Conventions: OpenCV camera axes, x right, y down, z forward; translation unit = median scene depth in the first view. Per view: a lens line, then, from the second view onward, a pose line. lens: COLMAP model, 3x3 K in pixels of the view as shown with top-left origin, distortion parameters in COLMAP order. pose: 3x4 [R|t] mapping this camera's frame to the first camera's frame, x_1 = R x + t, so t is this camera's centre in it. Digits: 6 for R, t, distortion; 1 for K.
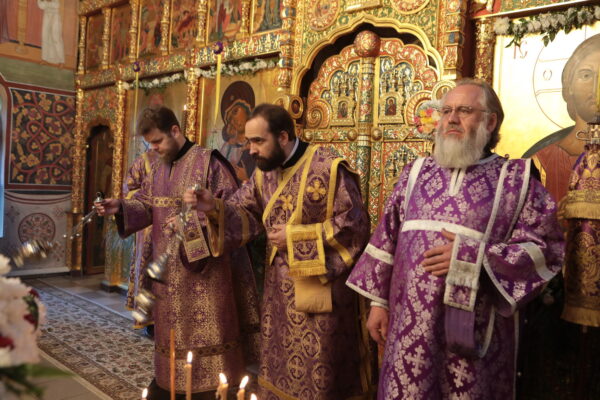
lens RADIAL K [[512.9, 0, 301.0], [0, 512.9, 197.6], [0, 0, 1]] dist [0.001549, 0.049116]
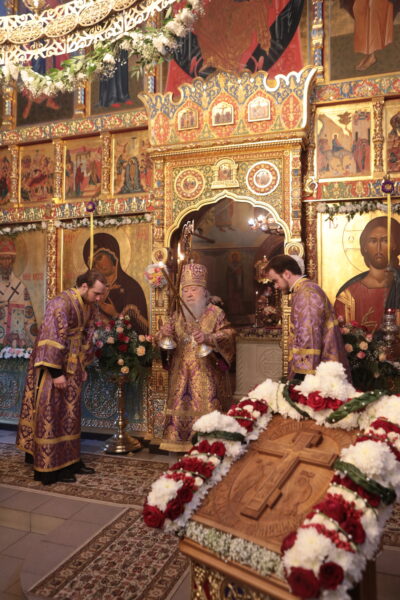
lens RADIAL K [[496.7, 0, 197.4], [0, 496.7, 300.1], [0, 0, 1]] dist [-0.006530, -0.000678]
pose [[0.924795, -0.050857, 0.377050, -0.427914], [0.063878, 0.997713, -0.022100, -0.033134], [-0.375064, 0.044523, 0.925929, -0.193253]]
